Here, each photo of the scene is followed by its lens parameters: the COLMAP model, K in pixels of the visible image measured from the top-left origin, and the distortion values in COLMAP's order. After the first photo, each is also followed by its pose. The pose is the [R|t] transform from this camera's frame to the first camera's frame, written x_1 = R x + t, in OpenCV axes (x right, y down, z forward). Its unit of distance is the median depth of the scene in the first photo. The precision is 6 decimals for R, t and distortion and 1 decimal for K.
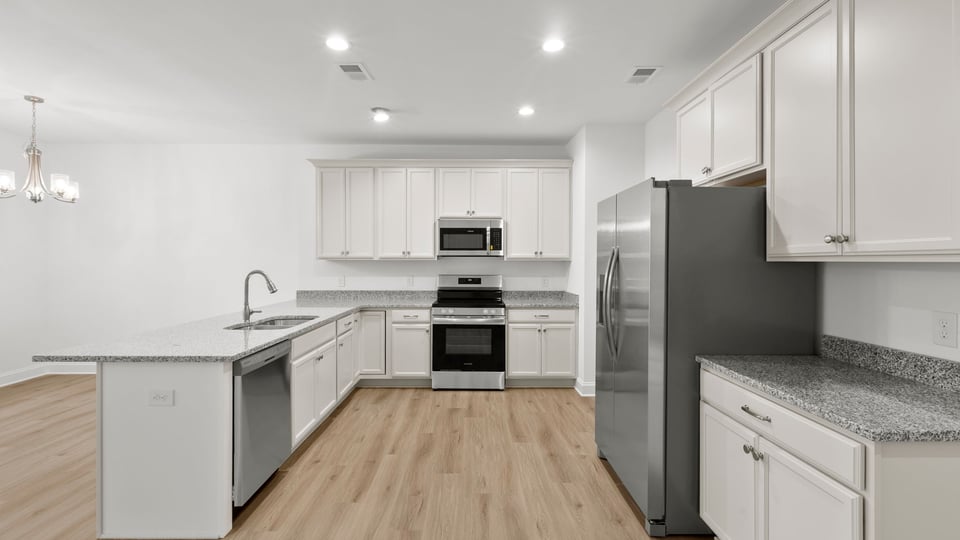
lens RADIAL K [[422.0, 0, 477.1], [0, 422.0, 264.6], [0, 0, 1]] dist [0.001064, 0.000237]
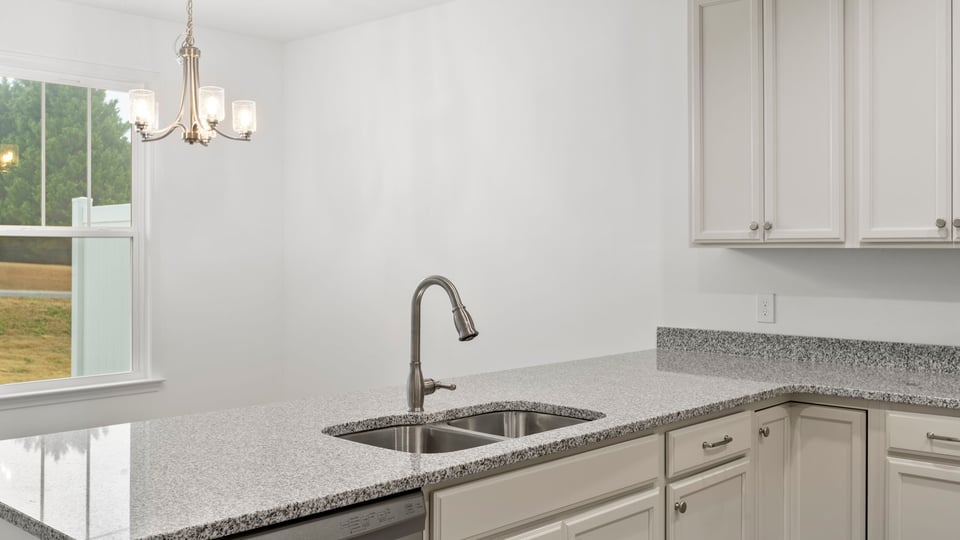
lens RADIAL K [[935.9, 0, 479.7], [0, 935.9, 253.2], [0, 0, 1]] dist [-0.000374, 0.001398]
pose [[0.724660, 0.002544, -0.689102, 0.055390], [-0.005793, 0.999980, -0.002400, -0.003776], [0.689082, 0.005732, 0.724661, 0.316971]]
